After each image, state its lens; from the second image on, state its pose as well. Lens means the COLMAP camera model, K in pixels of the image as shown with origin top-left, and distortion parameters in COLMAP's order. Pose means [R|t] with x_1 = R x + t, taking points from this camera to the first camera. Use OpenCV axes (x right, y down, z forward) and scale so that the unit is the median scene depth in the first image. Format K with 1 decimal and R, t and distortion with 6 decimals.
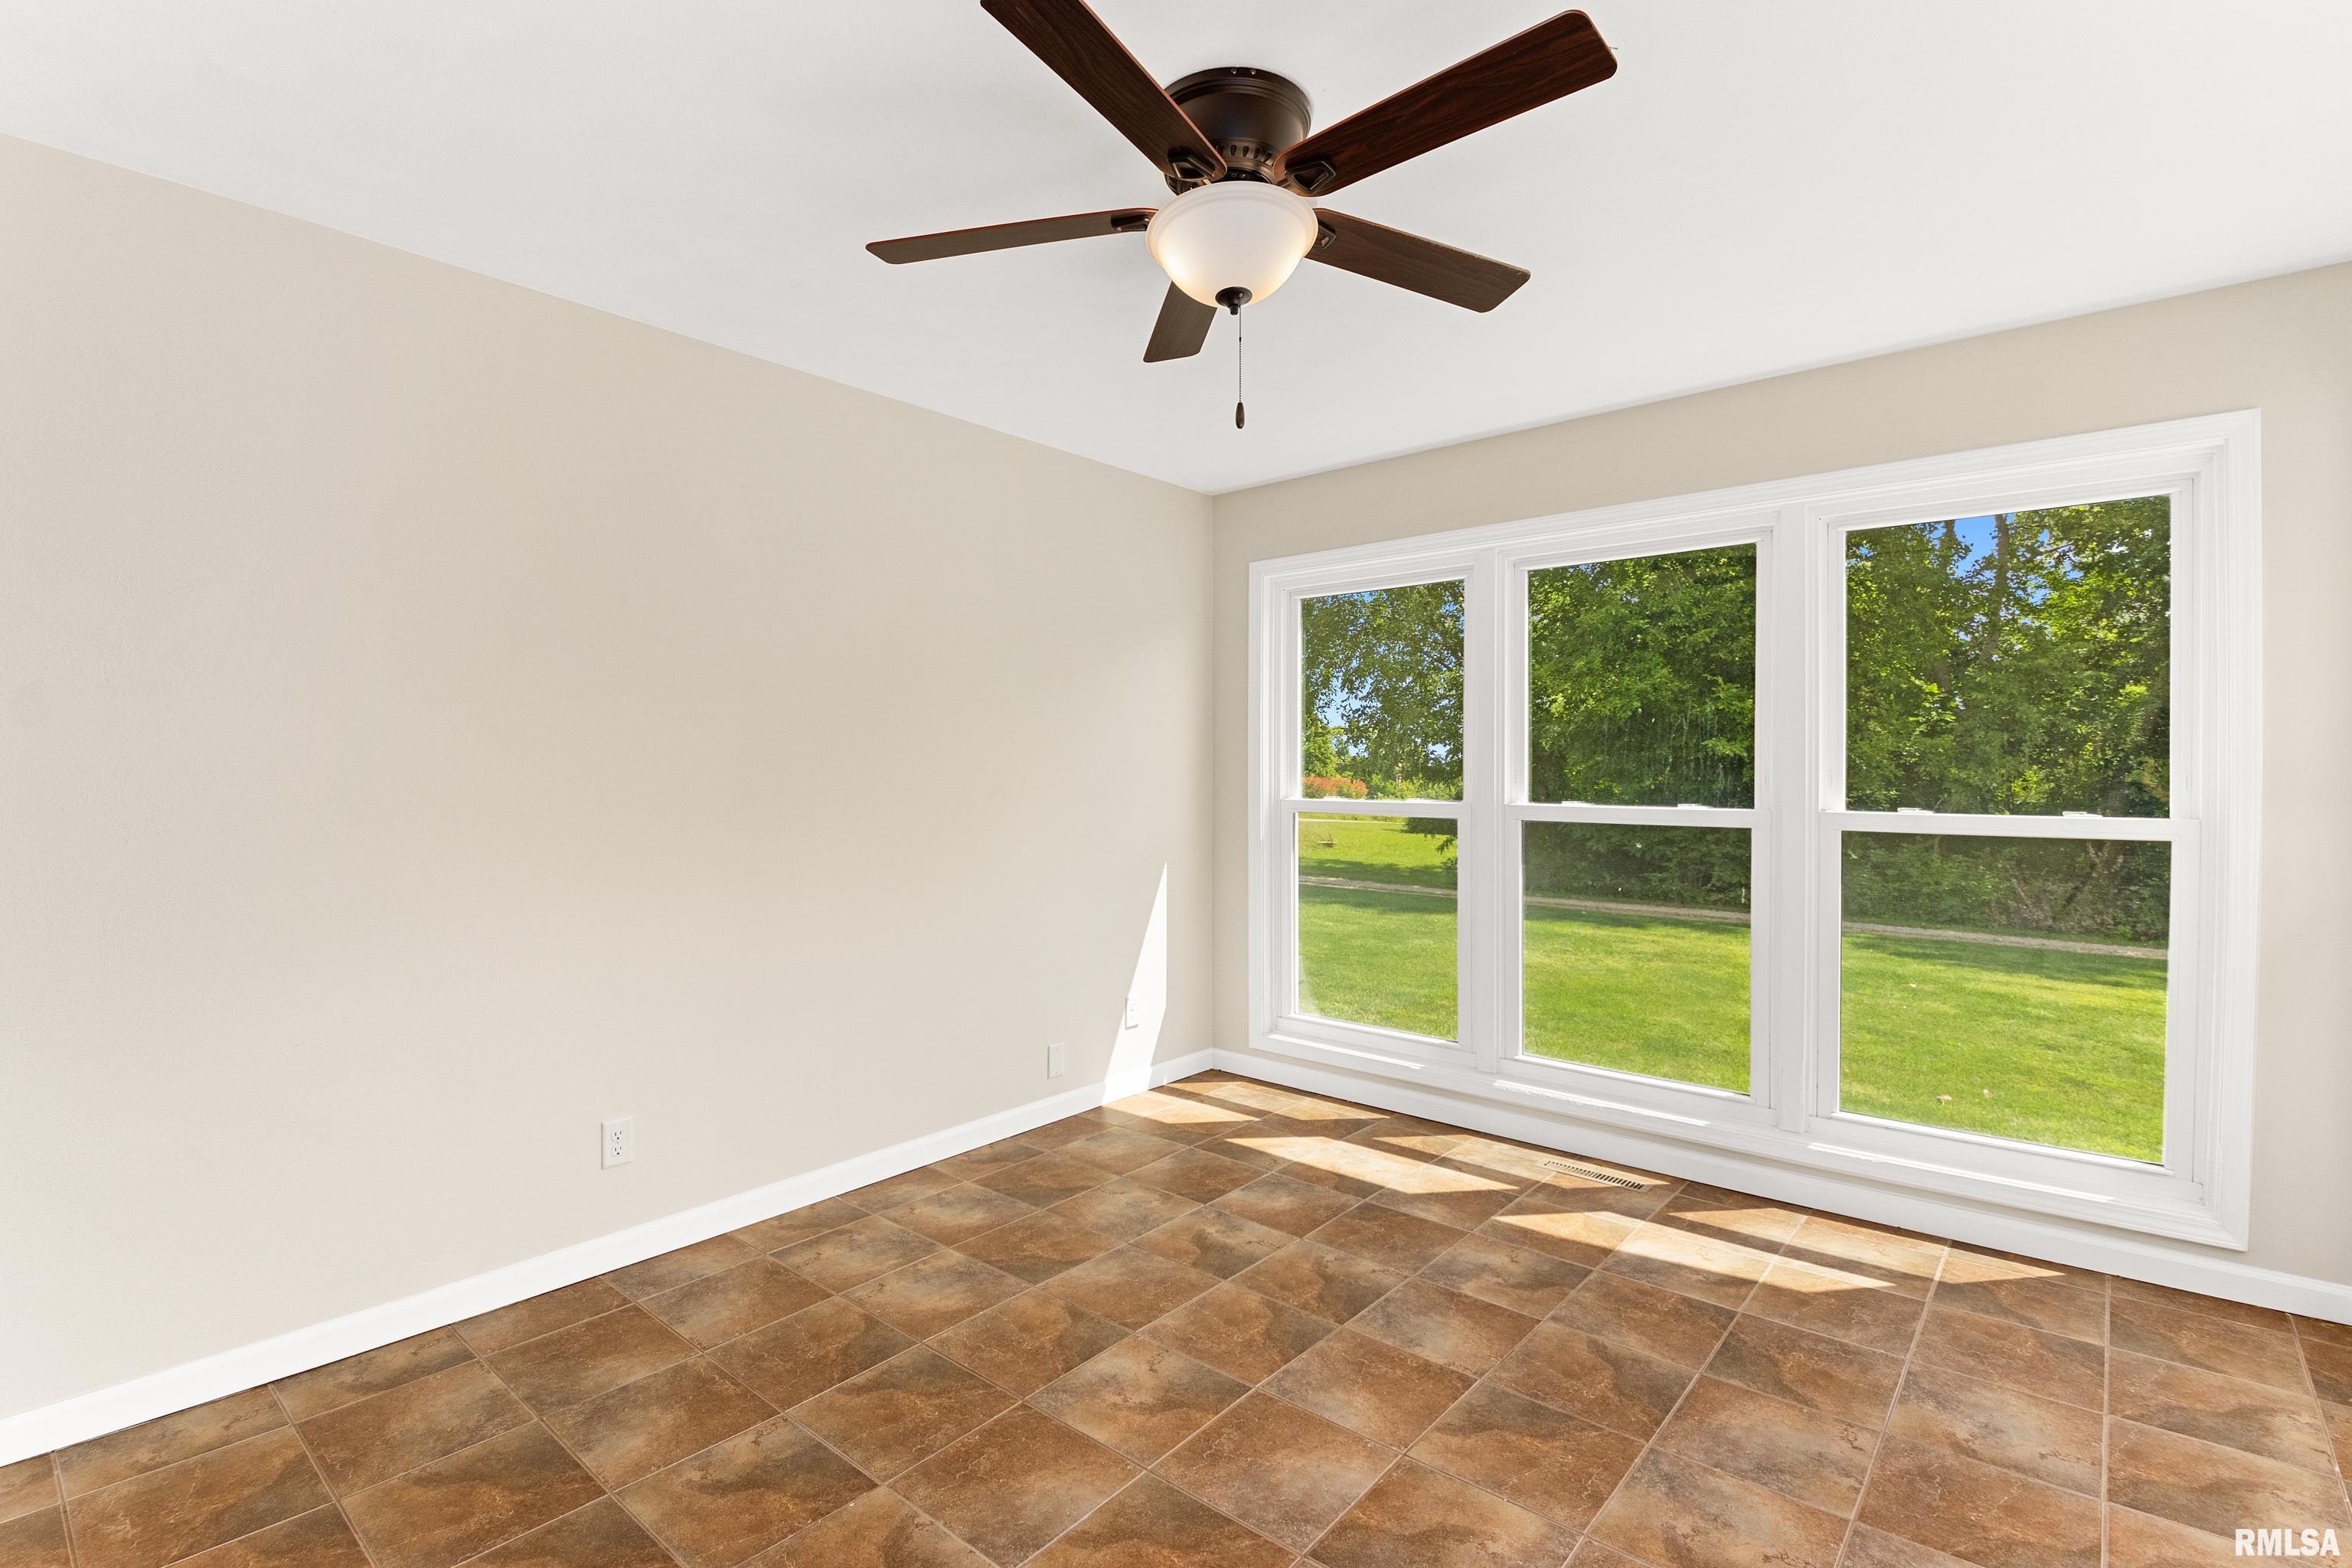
lens RADIAL K [[1091.8, 0, 1155.2], [0, 1091.8, 773.1], [0, 0, 1]] dist [0.009176, -0.014414]
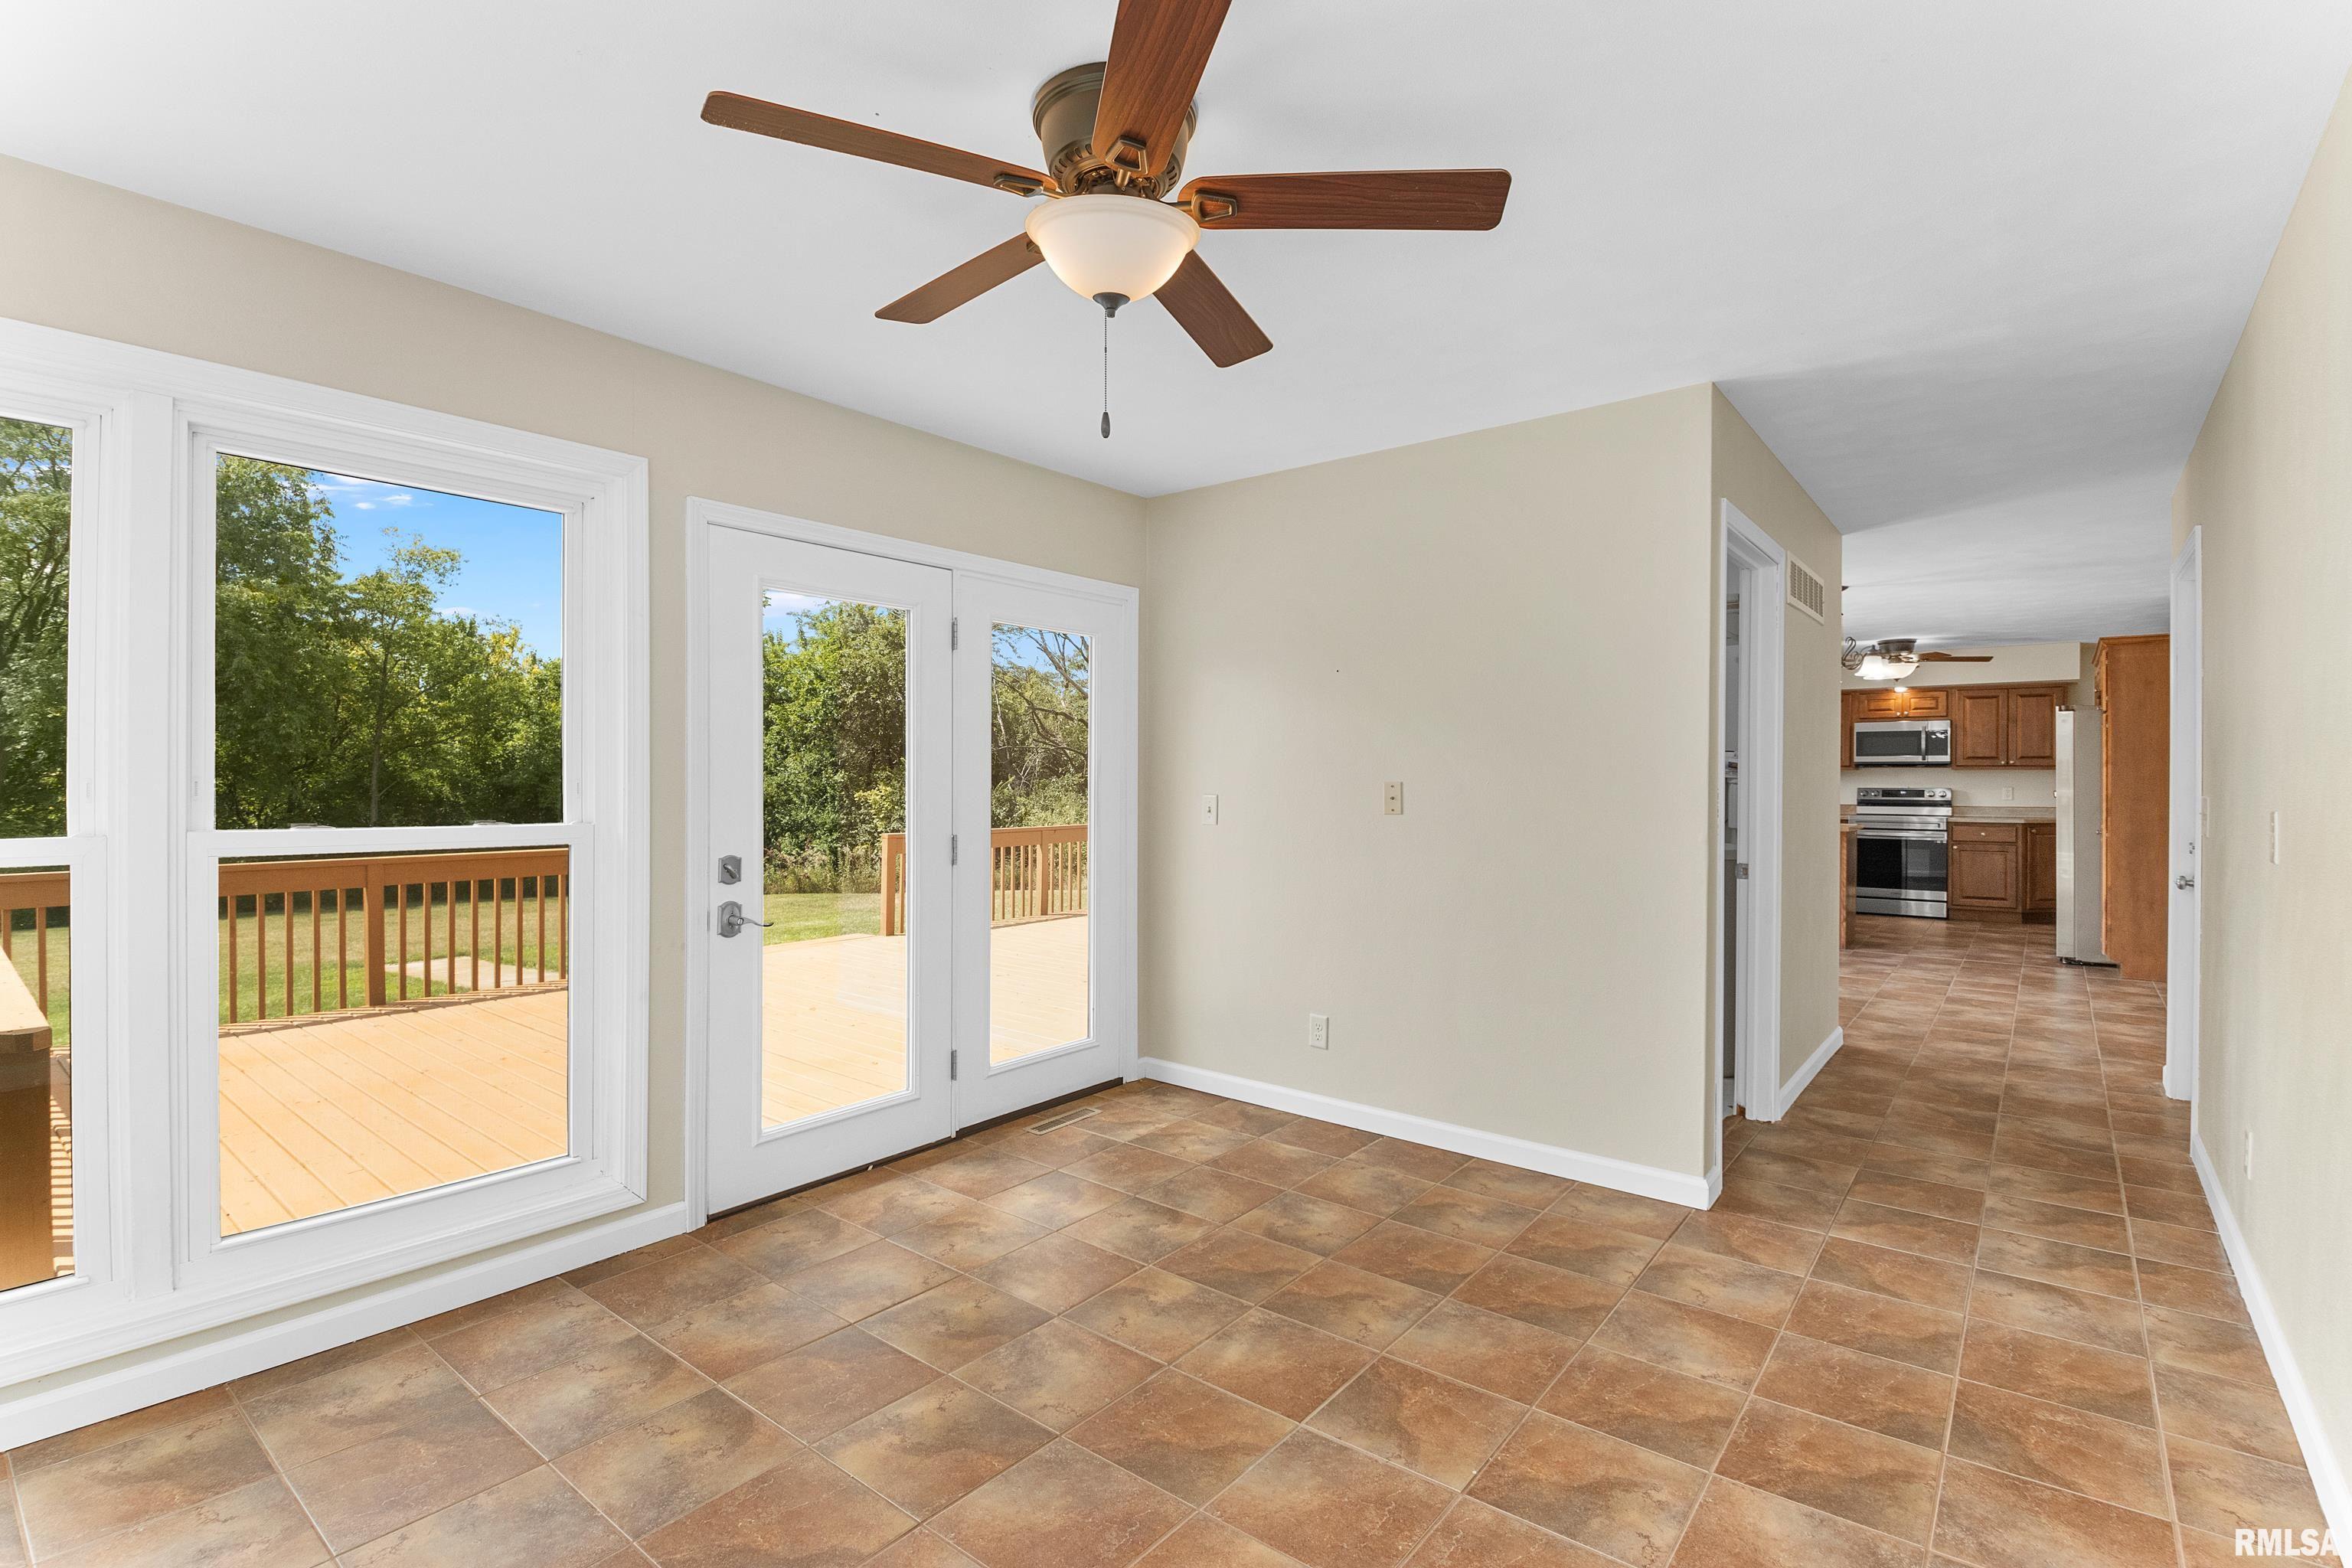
lens RADIAL K [[1091.8, 0, 1151.7], [0, 1091.8, 782.7], [0, 0, 1]] dist [0.009176, -0.014414]
pose [[-0.999527, -0.001004, -0.030738, 0.045975], [-0.001271, 0.999962, 0.008674, -0.003824], [0.030728, 0.008709, -0.999490, 1.399013]]
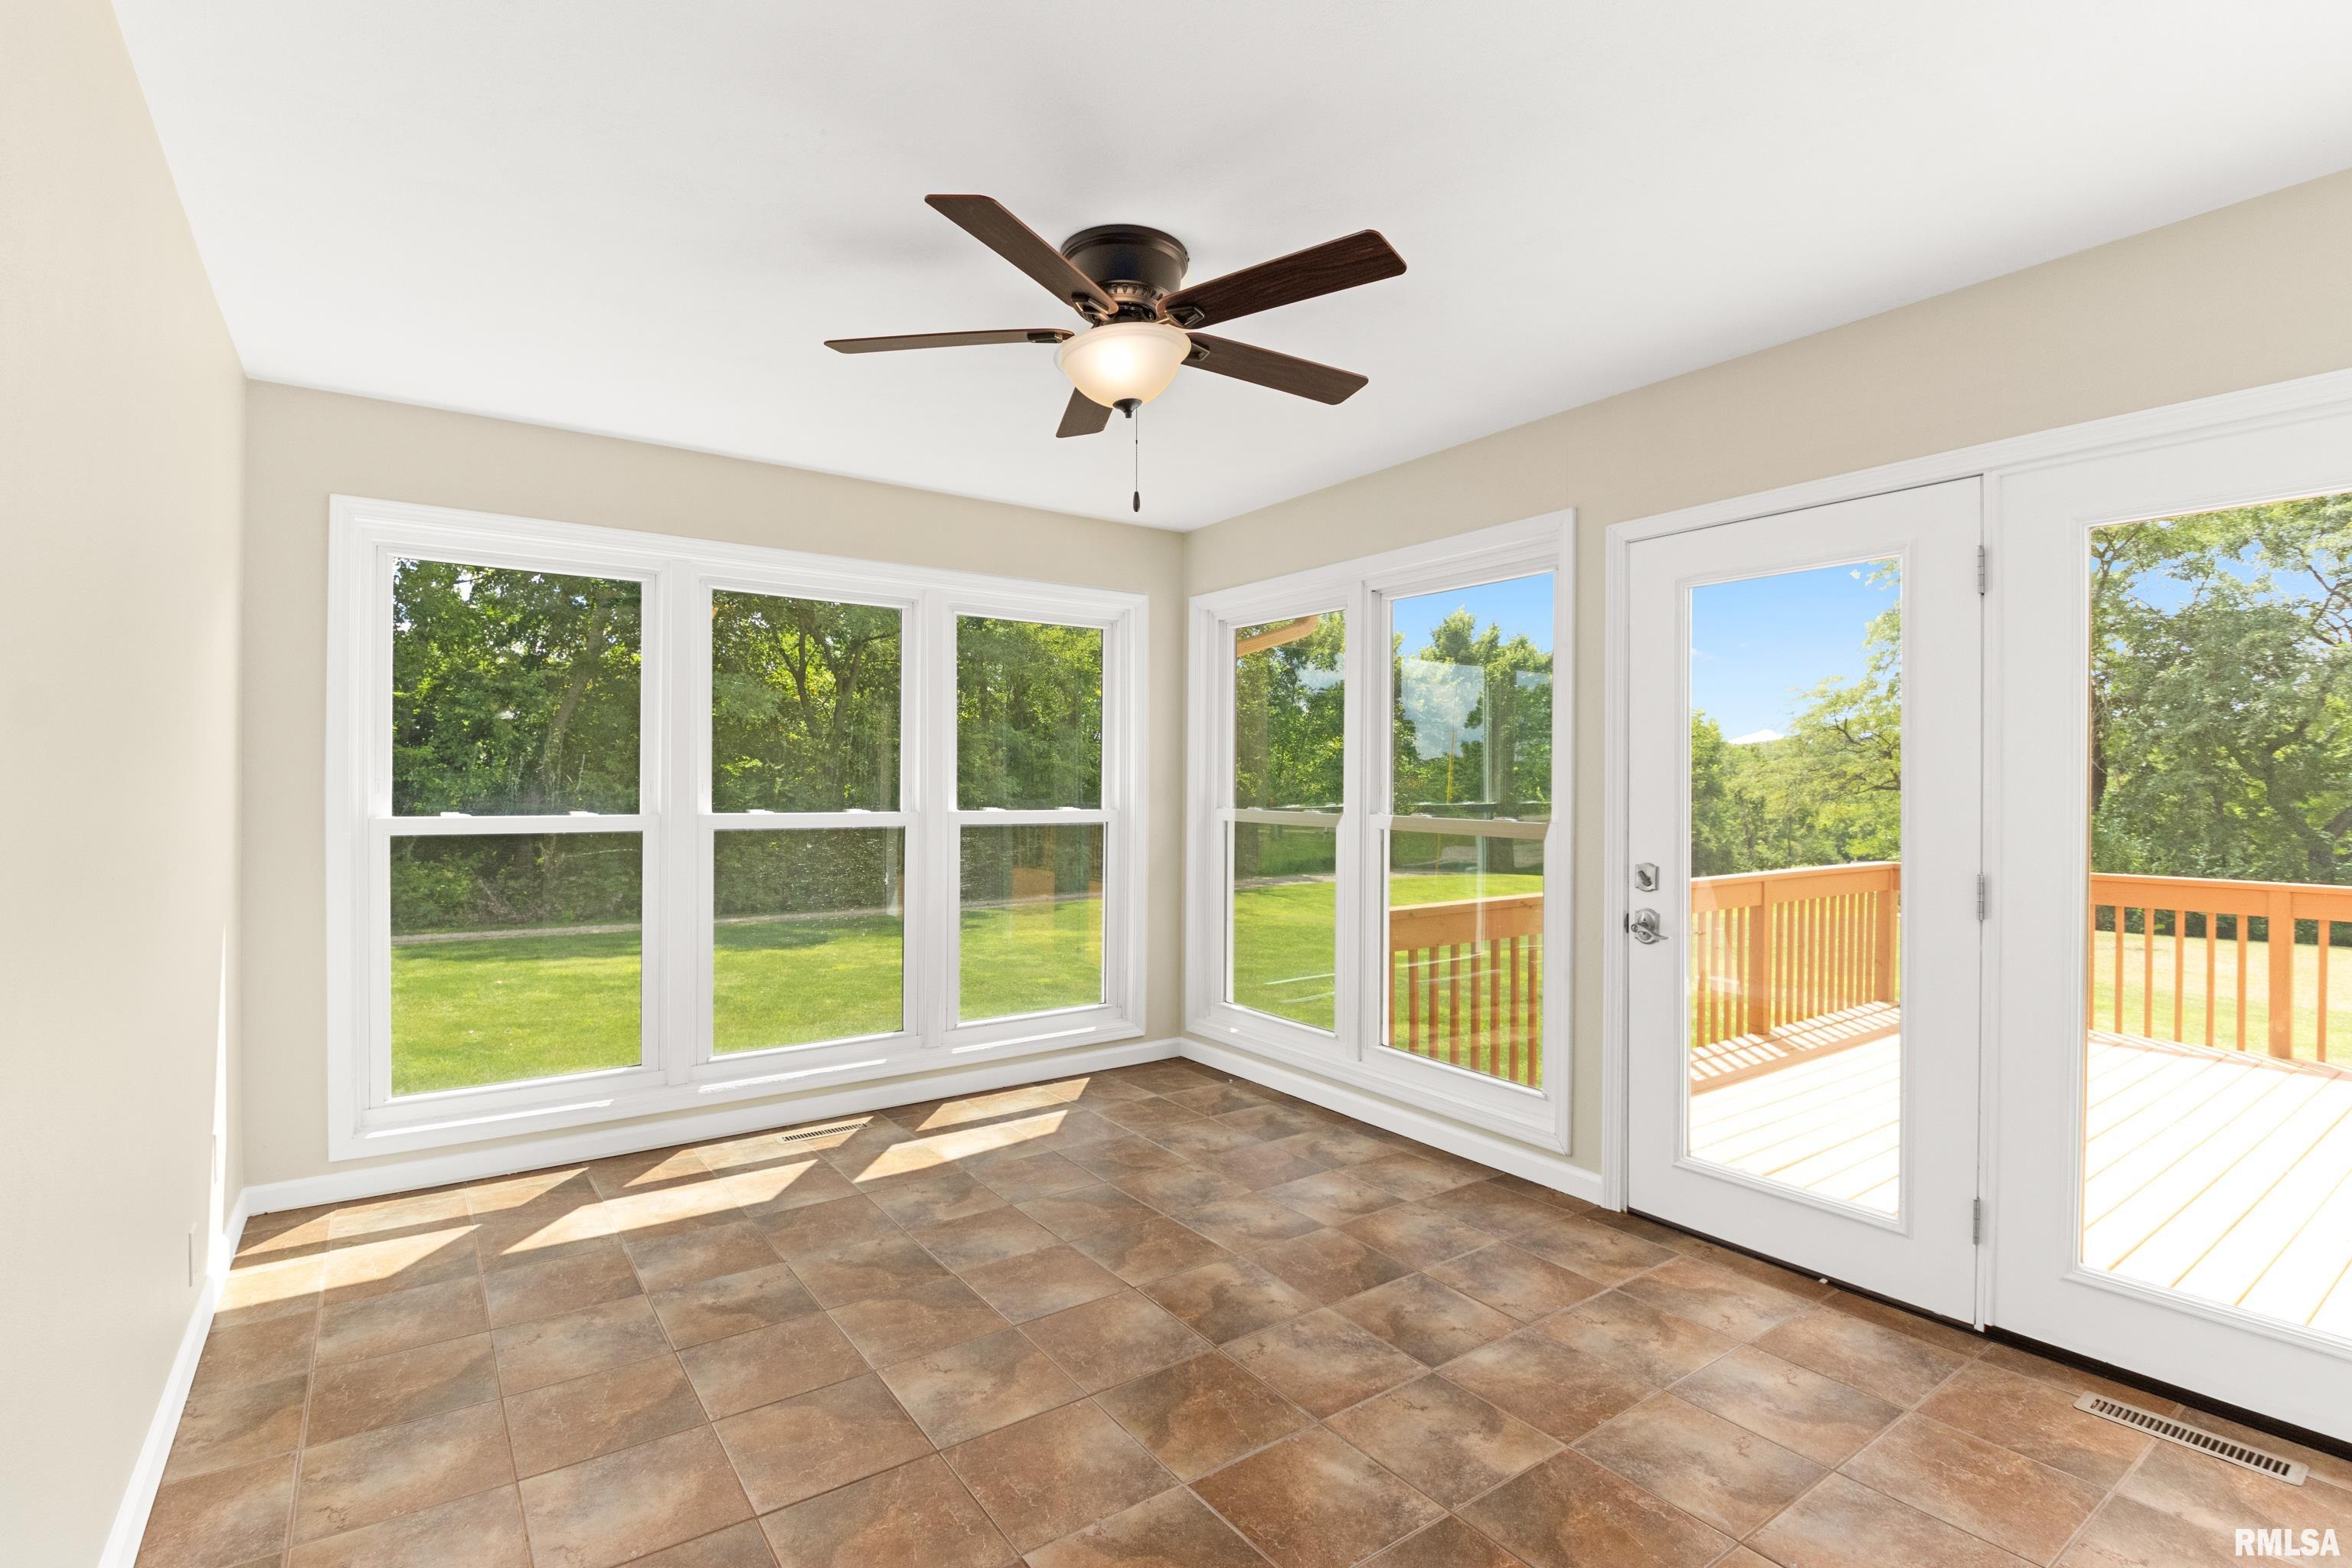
lens RADIAL K [[1091.8, 0, 1169.3], [0, 1091.8, 780.1], [0, 0, 1]] dist [0.009176, -0.014414]
pose [[0.236298, 0.002424, 0.971678, -0.789433], [0.000084, 0.999997, -0.002515, -0.002436], [-0.971681, 0.000676, 0.236297, 0.464775]]
